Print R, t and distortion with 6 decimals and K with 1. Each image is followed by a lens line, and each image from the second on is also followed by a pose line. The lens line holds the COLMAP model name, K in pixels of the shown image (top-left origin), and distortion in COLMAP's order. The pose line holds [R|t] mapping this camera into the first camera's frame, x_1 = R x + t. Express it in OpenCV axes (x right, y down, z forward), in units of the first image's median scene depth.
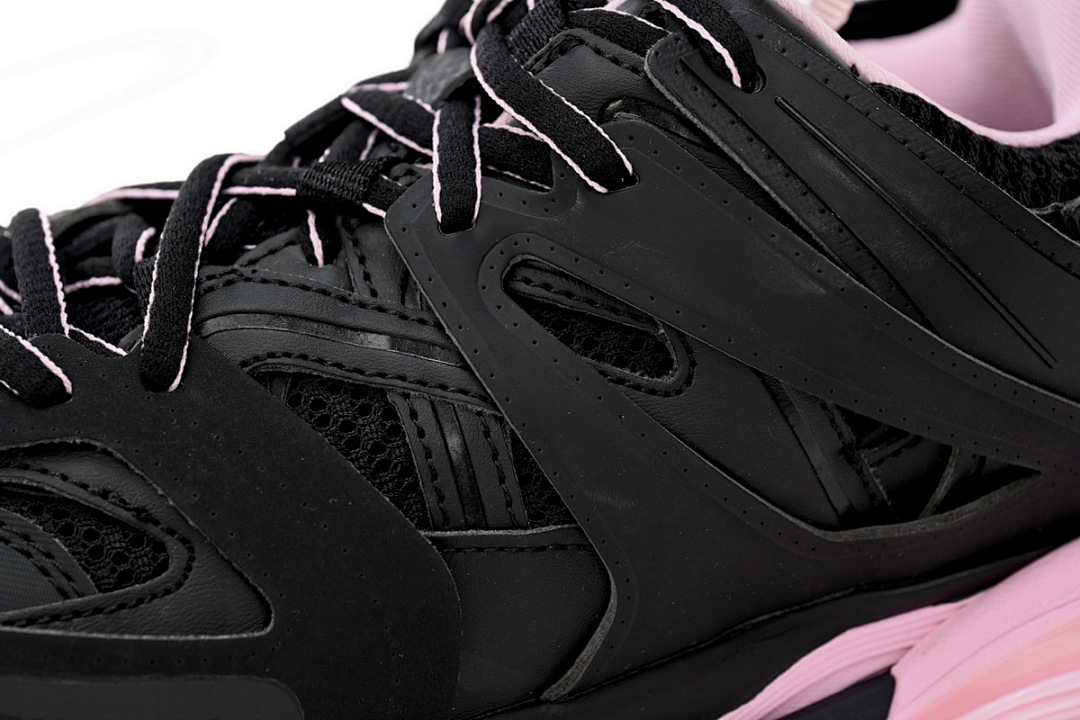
lens RADIAL K [[3860.8, 0, 537.9], [0, 3860.8, 360.3], [0, 0, 1]] dist [-0.093756, 0.000000]
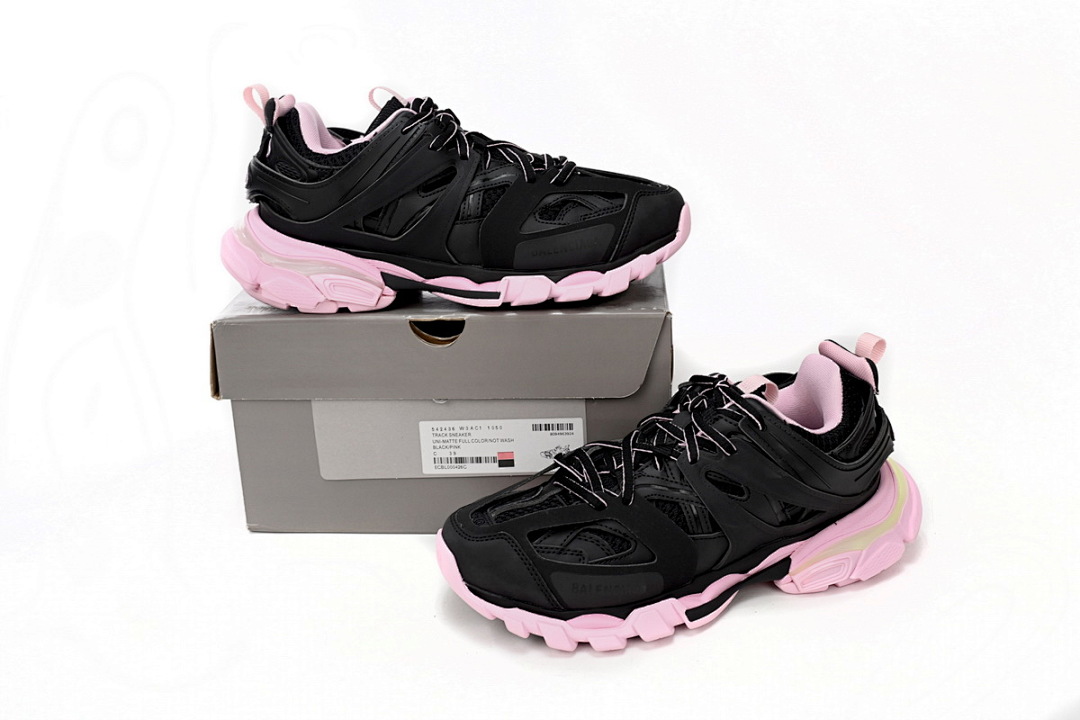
lens RADIAL K [[1290.7, 0, 542.1], [0, 1290.7, 362.9], [0, 0, 1]] dist [-0.002102, 0.000000]
pose [[0.998567, -0.024978, 0.047331, -0.252692], [0.021383, 0.996954, 0.074998, -0.254834], [-0.049060, -0.073878, 0.996060, -0.397446]]
